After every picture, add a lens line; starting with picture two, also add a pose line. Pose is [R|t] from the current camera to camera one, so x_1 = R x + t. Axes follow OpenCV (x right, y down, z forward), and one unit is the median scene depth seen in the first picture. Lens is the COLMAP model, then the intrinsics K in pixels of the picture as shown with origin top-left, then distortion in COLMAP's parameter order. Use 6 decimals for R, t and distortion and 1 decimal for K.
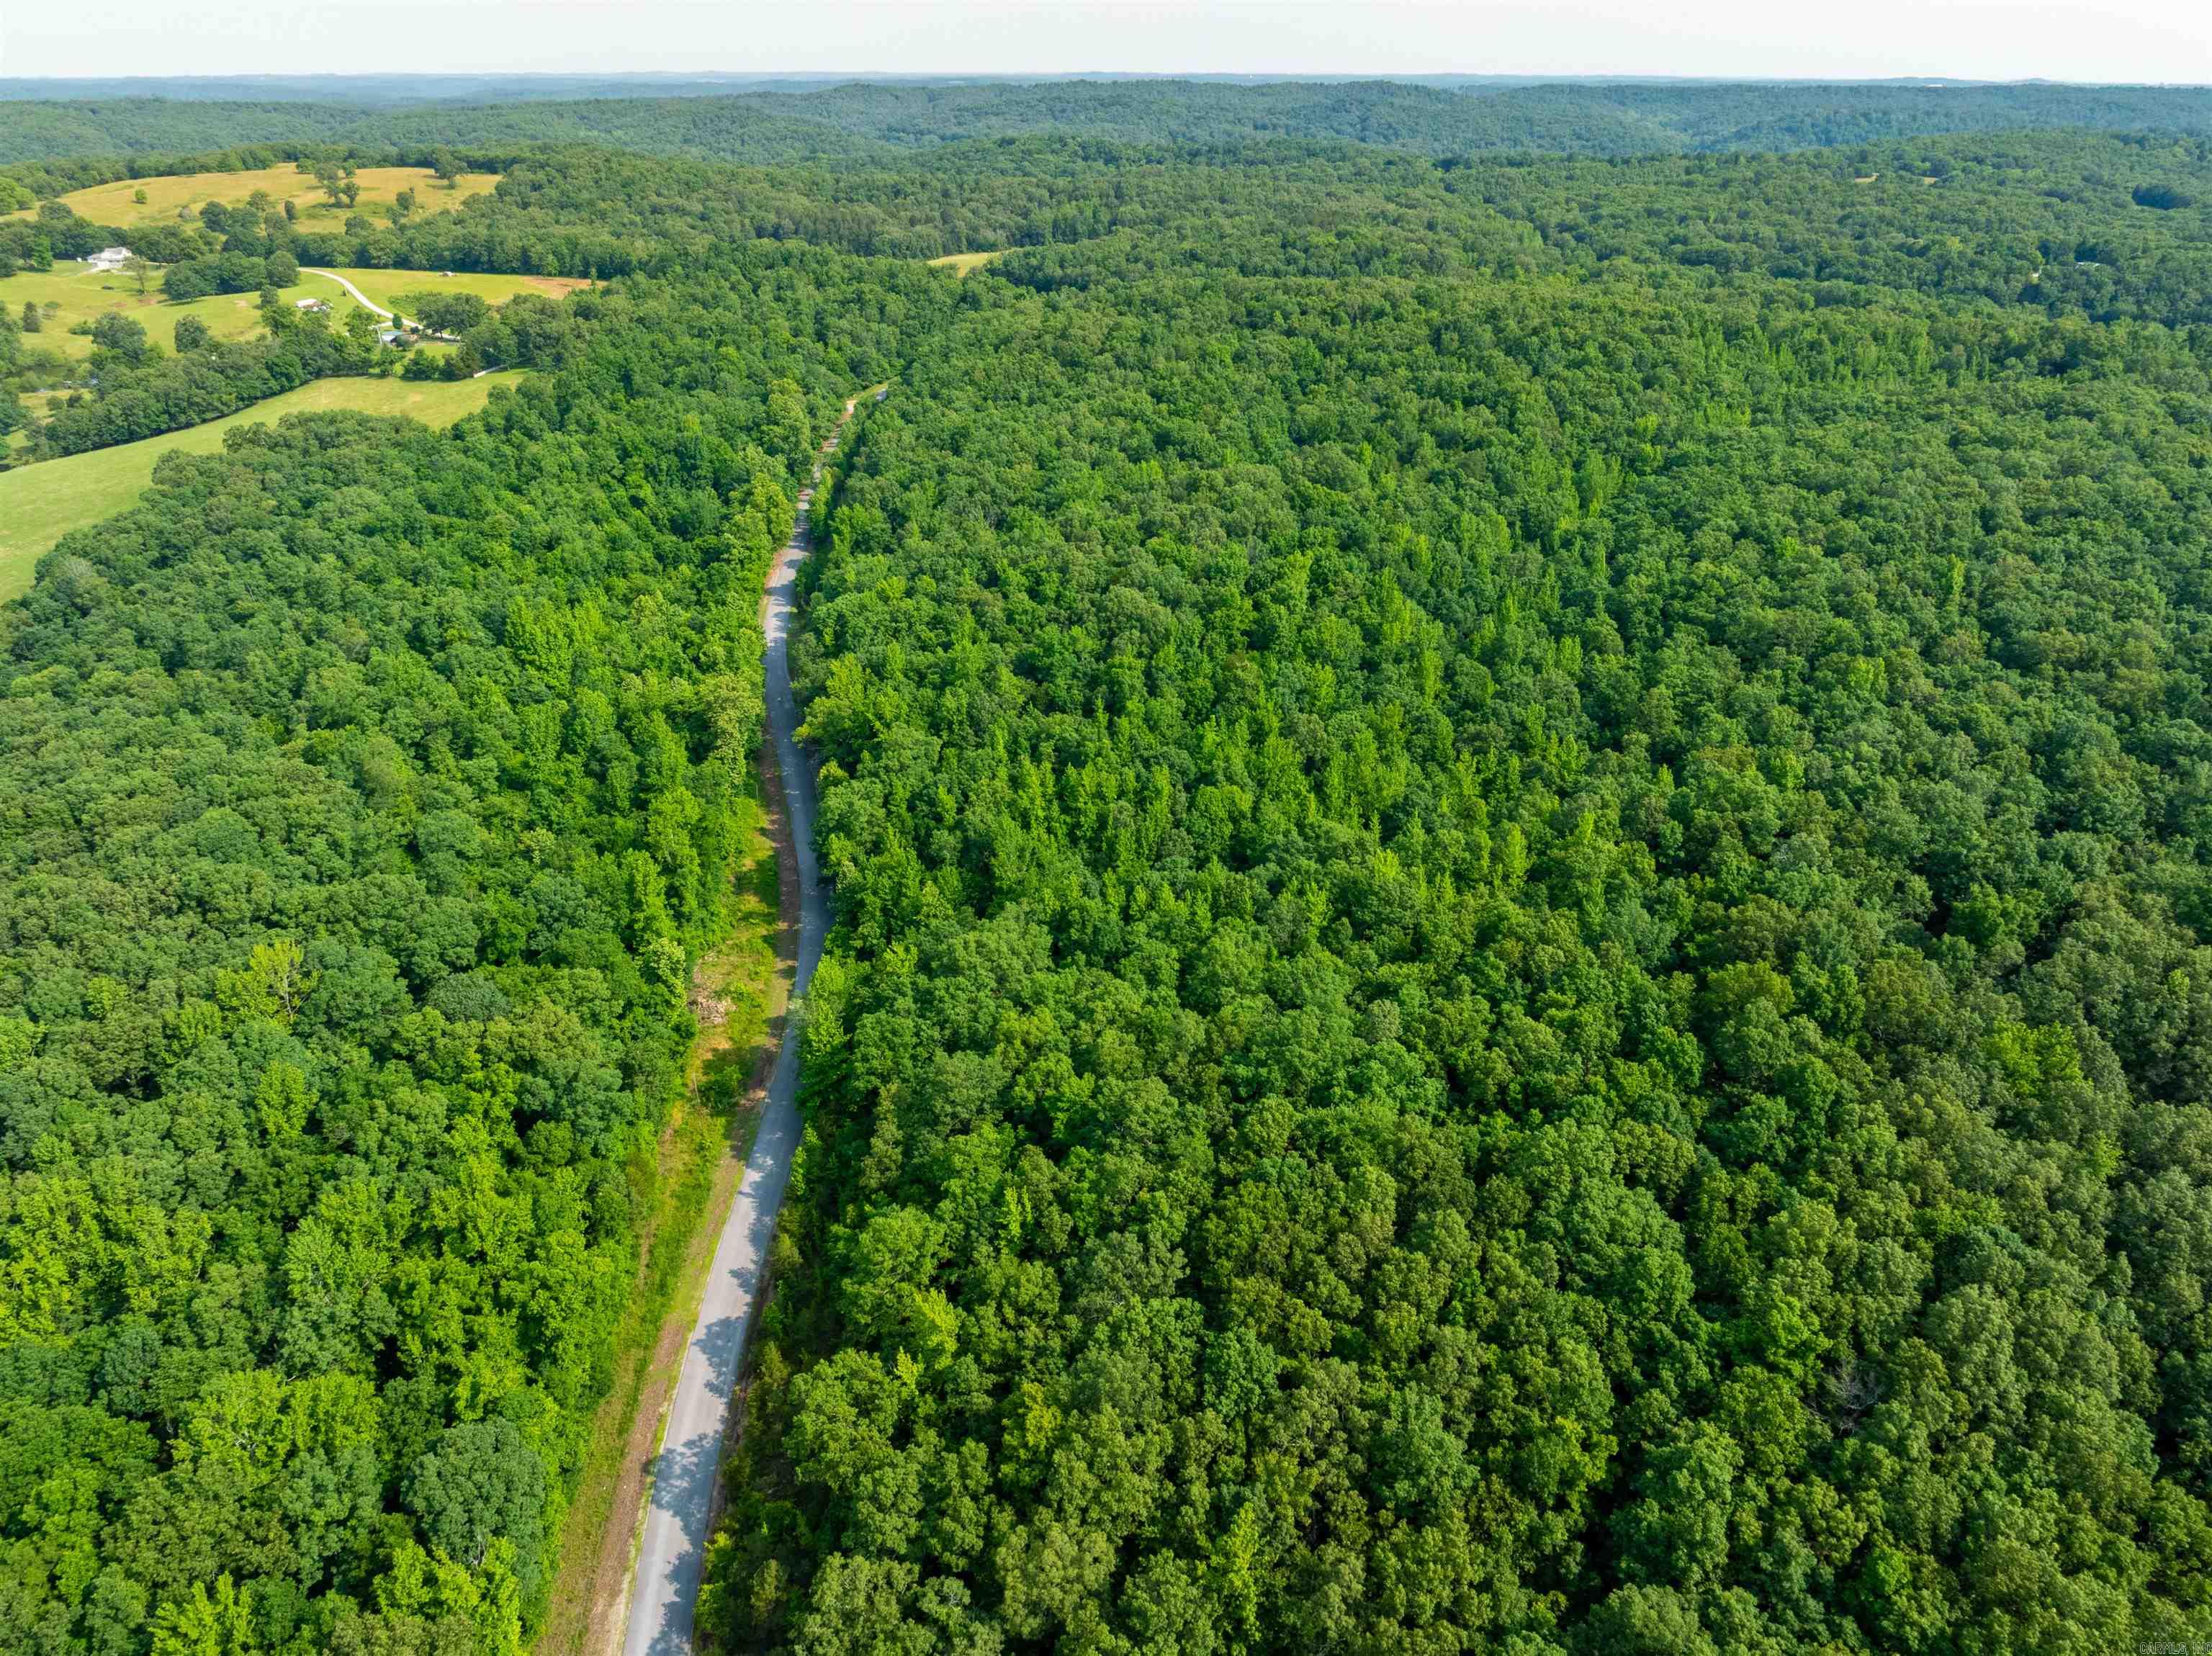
lens RADIAL K [[1568.2, 0, 1115.4], [0, 1568.2, 831.5], [0, 0, 1]] dist [-0.037862, 0.022446]
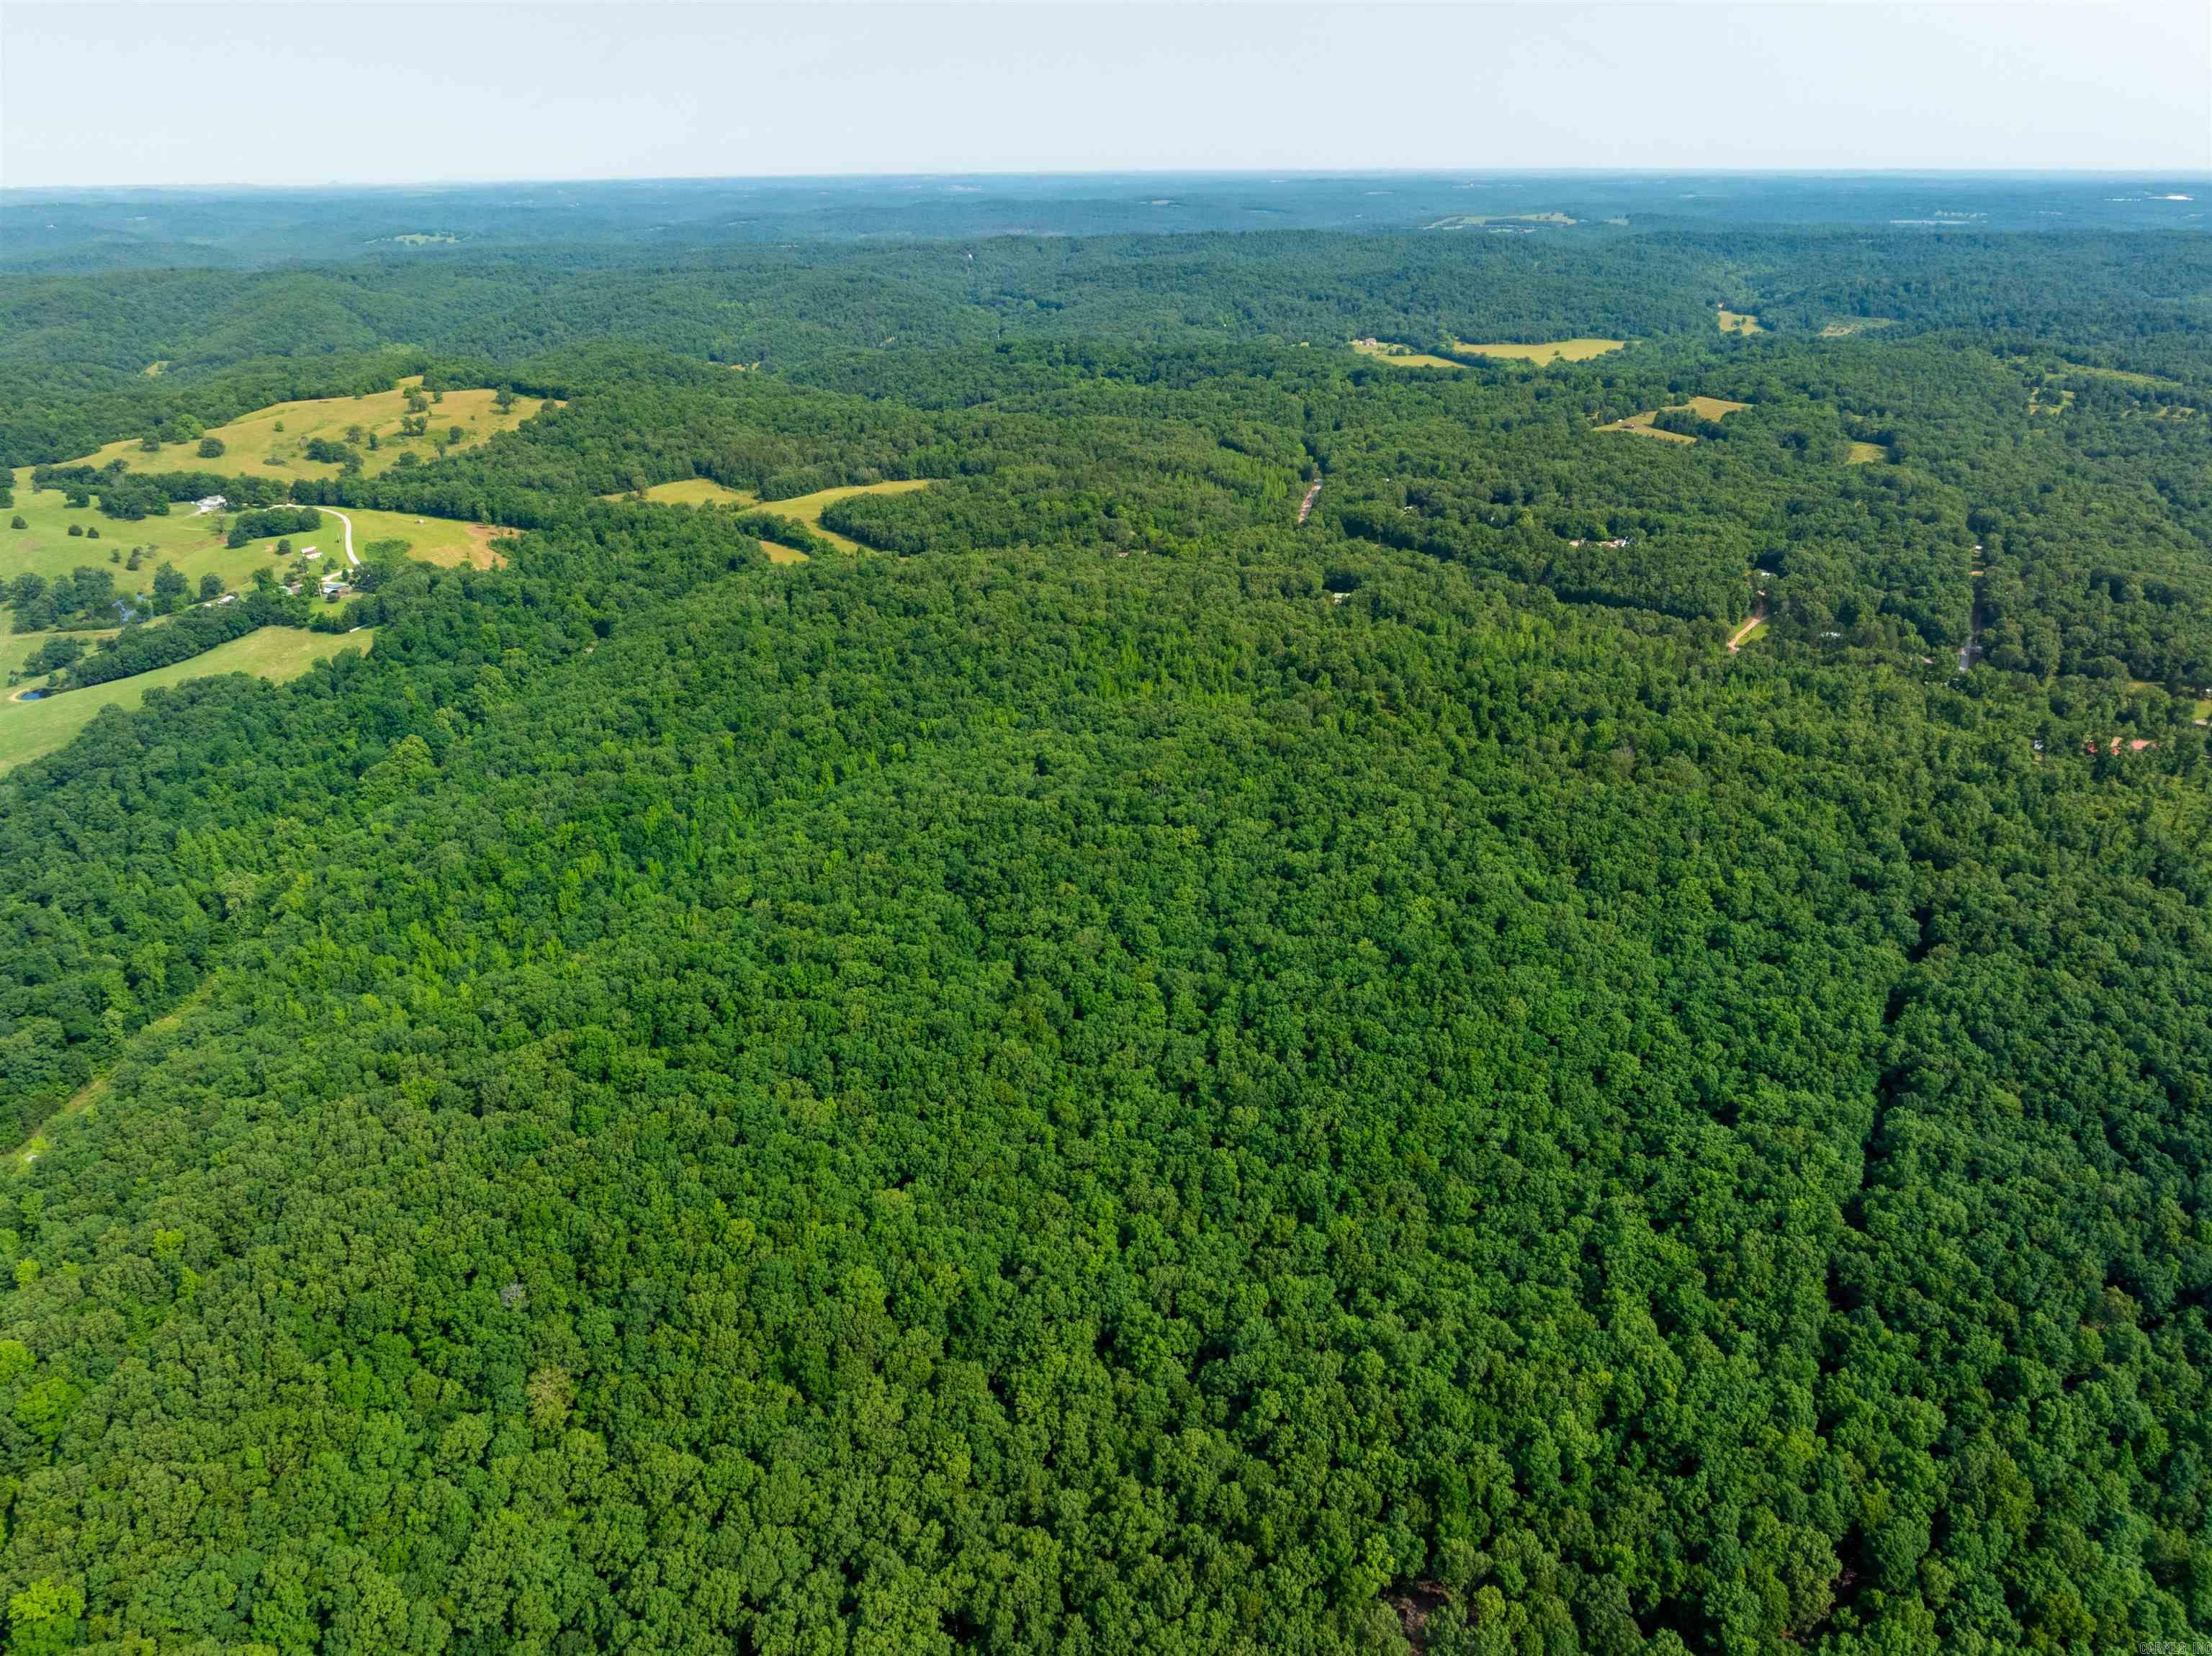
lens RADIAL K [[1568.2, 0, 1112.6], [0, 1568.2, 828.5], [0, 0, 1]] dist [-0.037862, 0.022446]
pose [[0.987581, 0.054754, -0.147259, 0.626109], [-0.062046, 0.997041, -0.045387, -0.077767], [0.144338, 0.053960, 0.988056, -0.450653]]
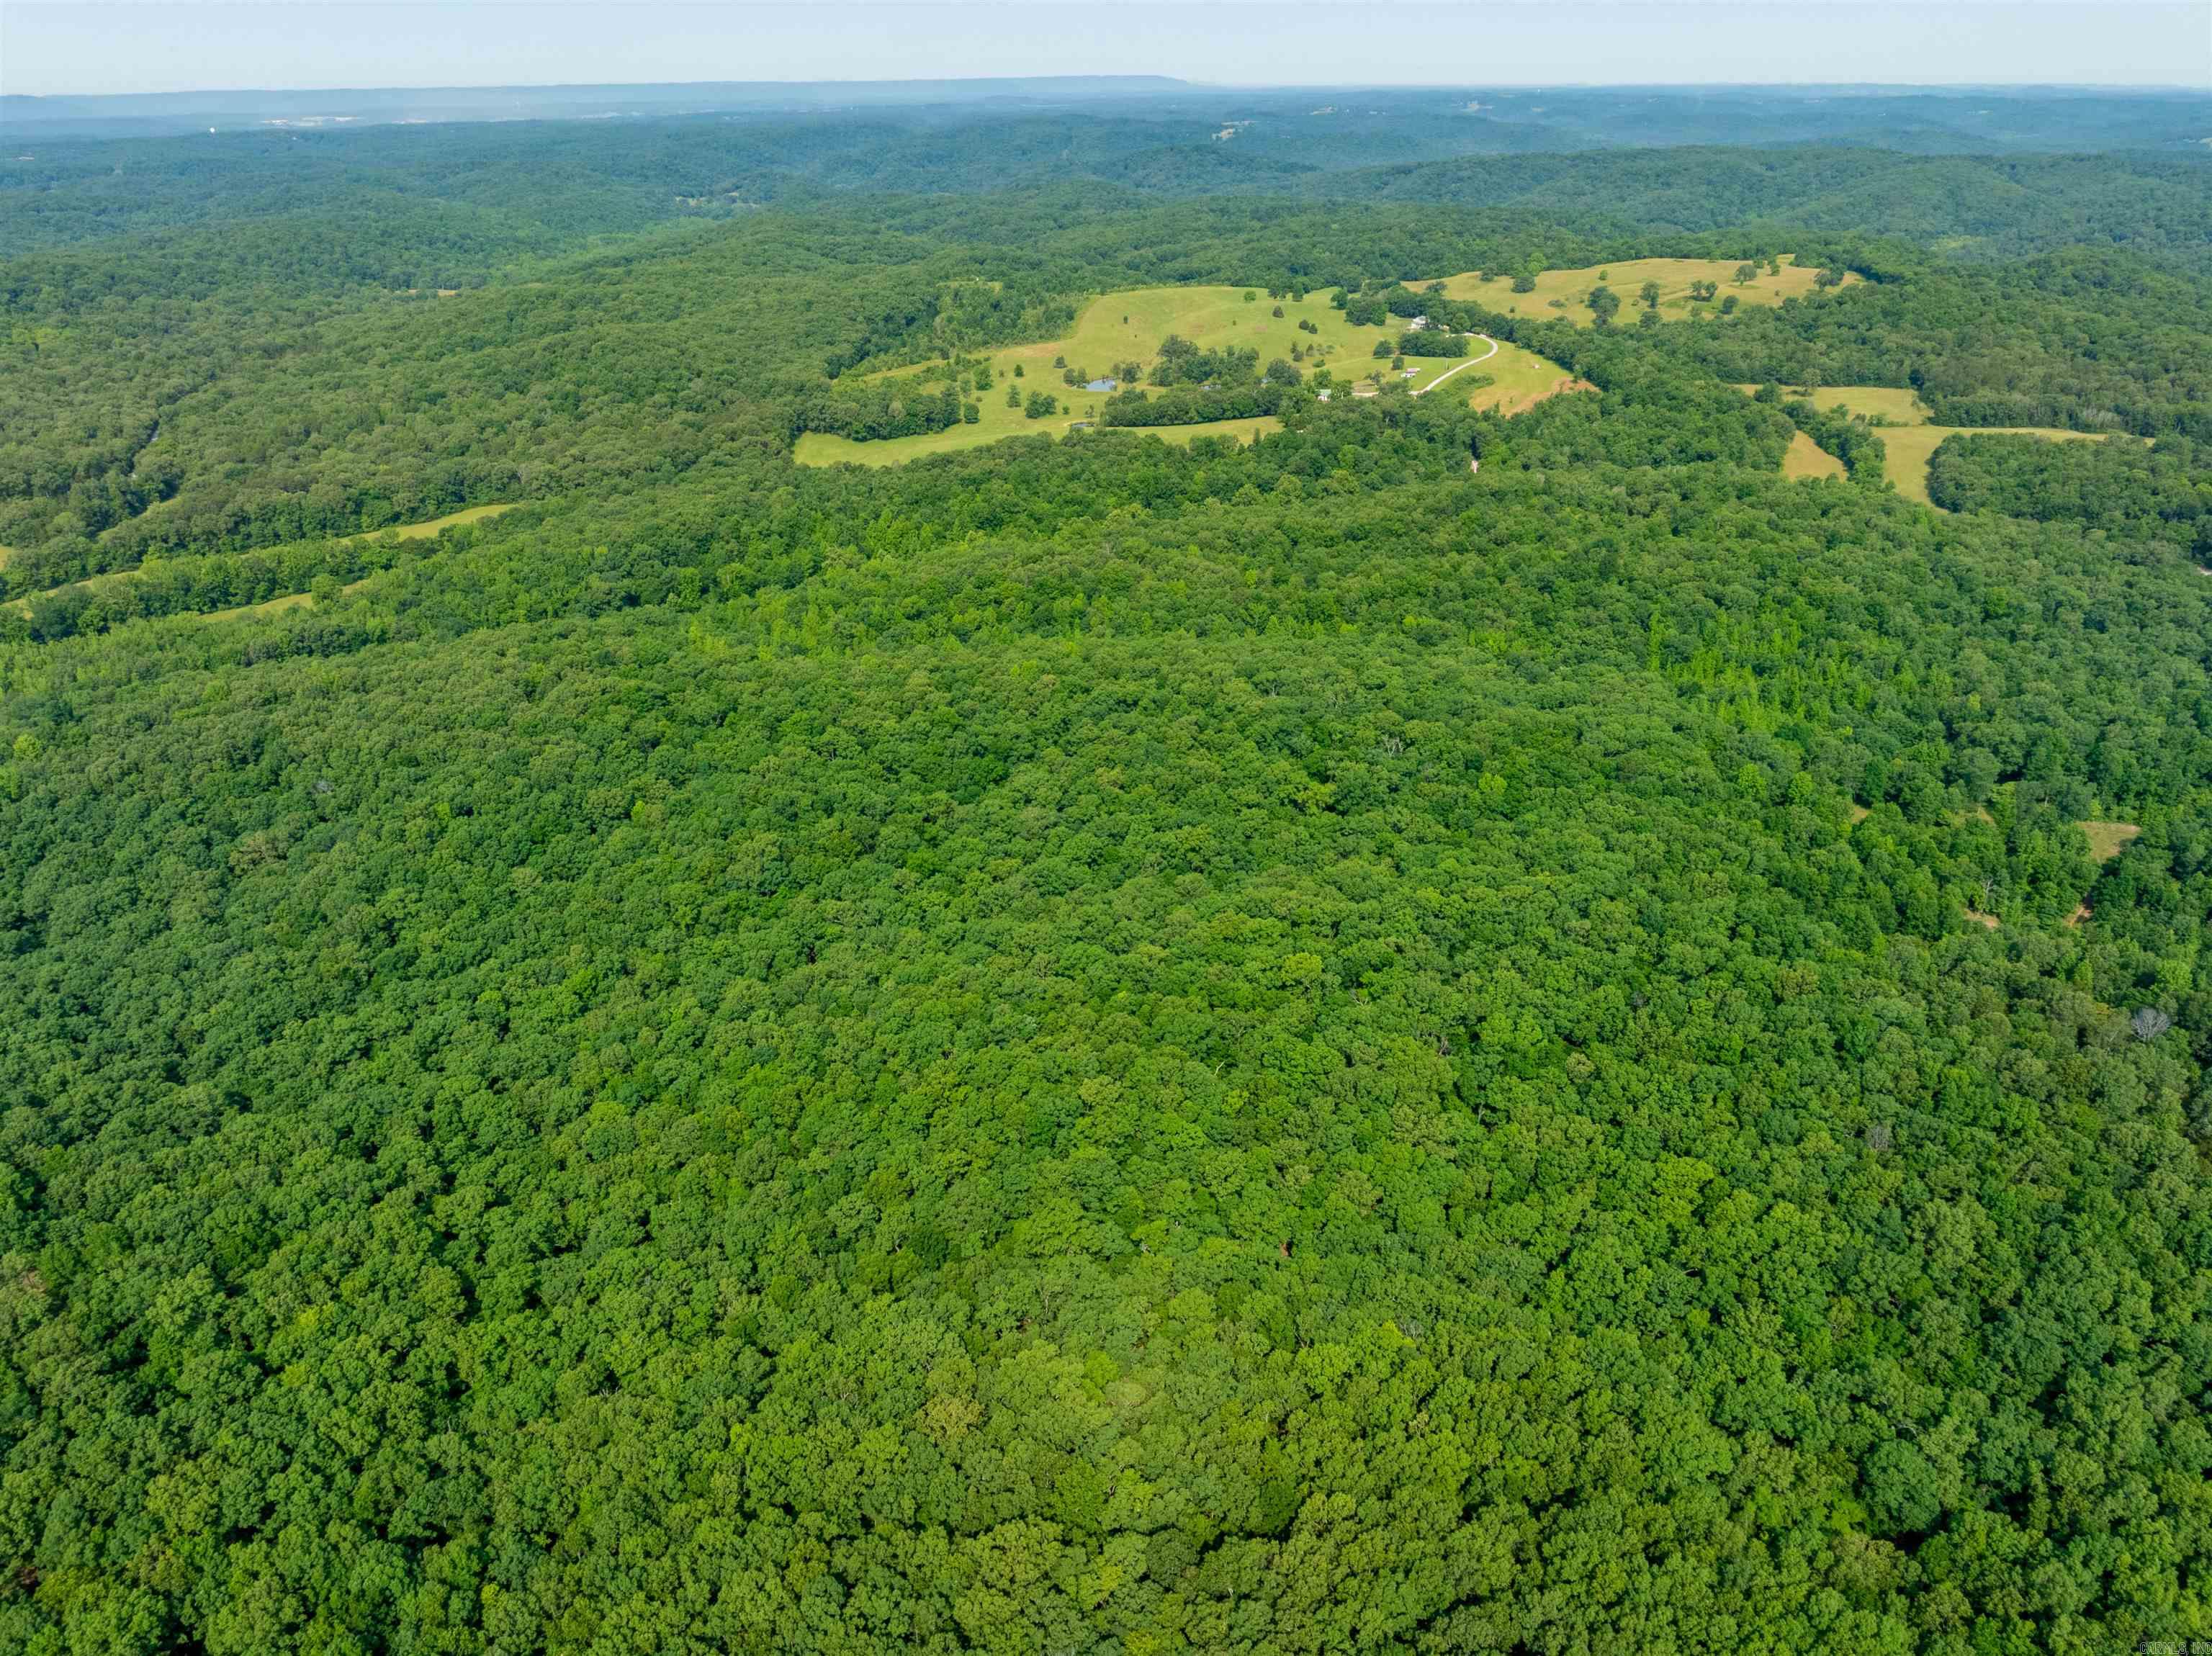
lens RADIAL K [[1568.2, 0, 1102.6], [0, 1568.2, 830.5], [0, 0, 1]] dist [-0.037862, 0.022446]
pose [[0.354146, 0.405641, -0.842636, 1.192224], [-0.406389, 0.878264, 0.251994, -0.272585], [0.842276, 0.253196, 0.475882, 0.136873]]
